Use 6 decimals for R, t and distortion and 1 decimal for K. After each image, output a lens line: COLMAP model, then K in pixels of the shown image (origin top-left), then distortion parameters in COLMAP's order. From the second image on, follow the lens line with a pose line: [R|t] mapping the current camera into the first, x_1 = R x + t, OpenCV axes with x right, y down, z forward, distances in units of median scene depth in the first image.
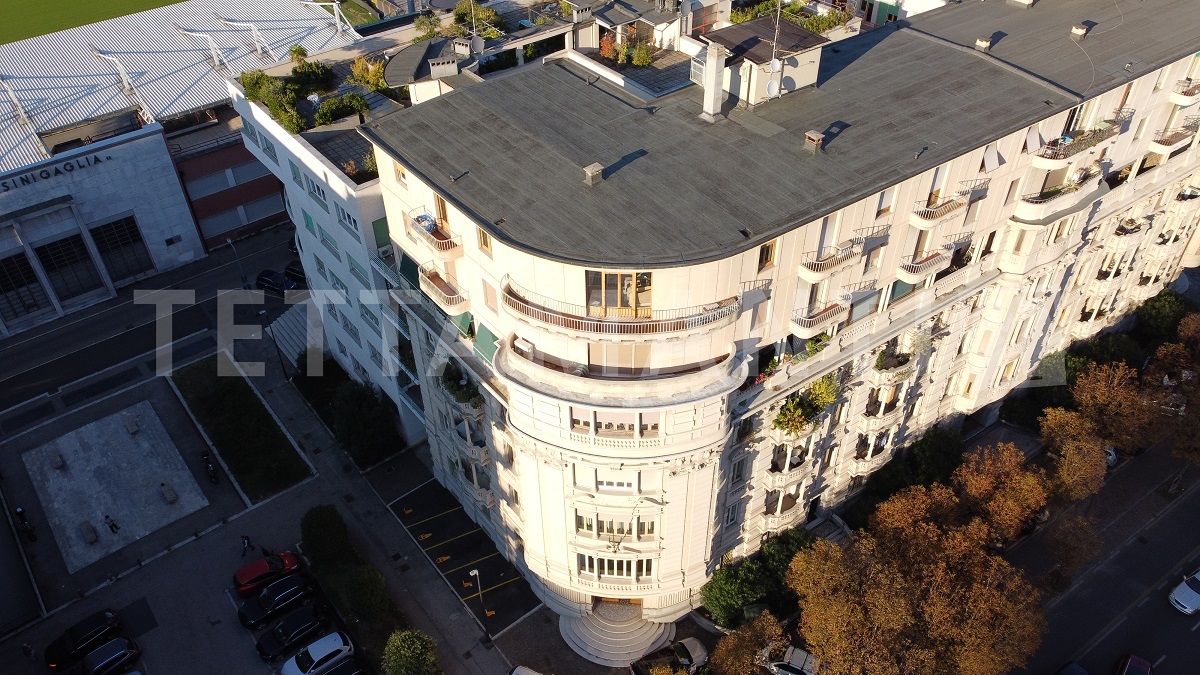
lens RADIAL K [[892.6, 0, 600.0], [0, 892.6, 337.5], [0, 0, 1]] dist [0.004501, -0.008682]
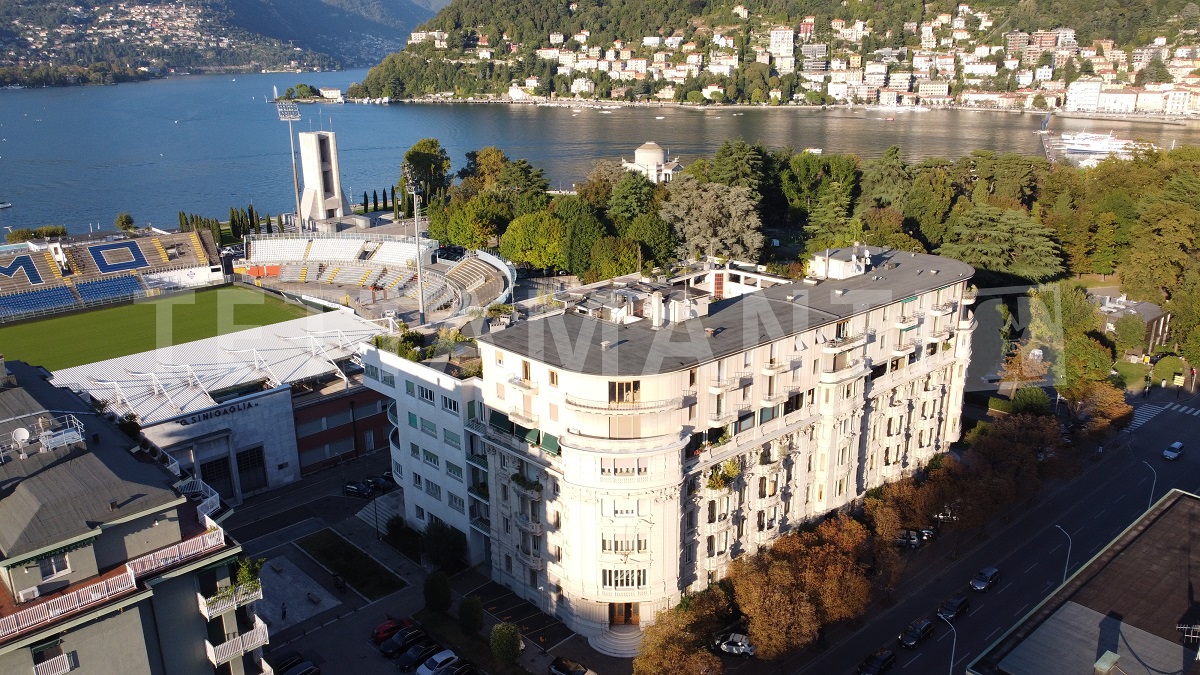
lens RADIAL K [[892.6, 0, 600.0], [0, 892.6, 337.5], [0, 0, 1]] dist [0.004501, -0.008682]
pose [[0.994054, -0.029855, 0.104712, -0.181284], [0.068610, 0.918489, -0.389448, 0.462098], [-0.084550, 0.394317, 0.915077, -0.682835]]
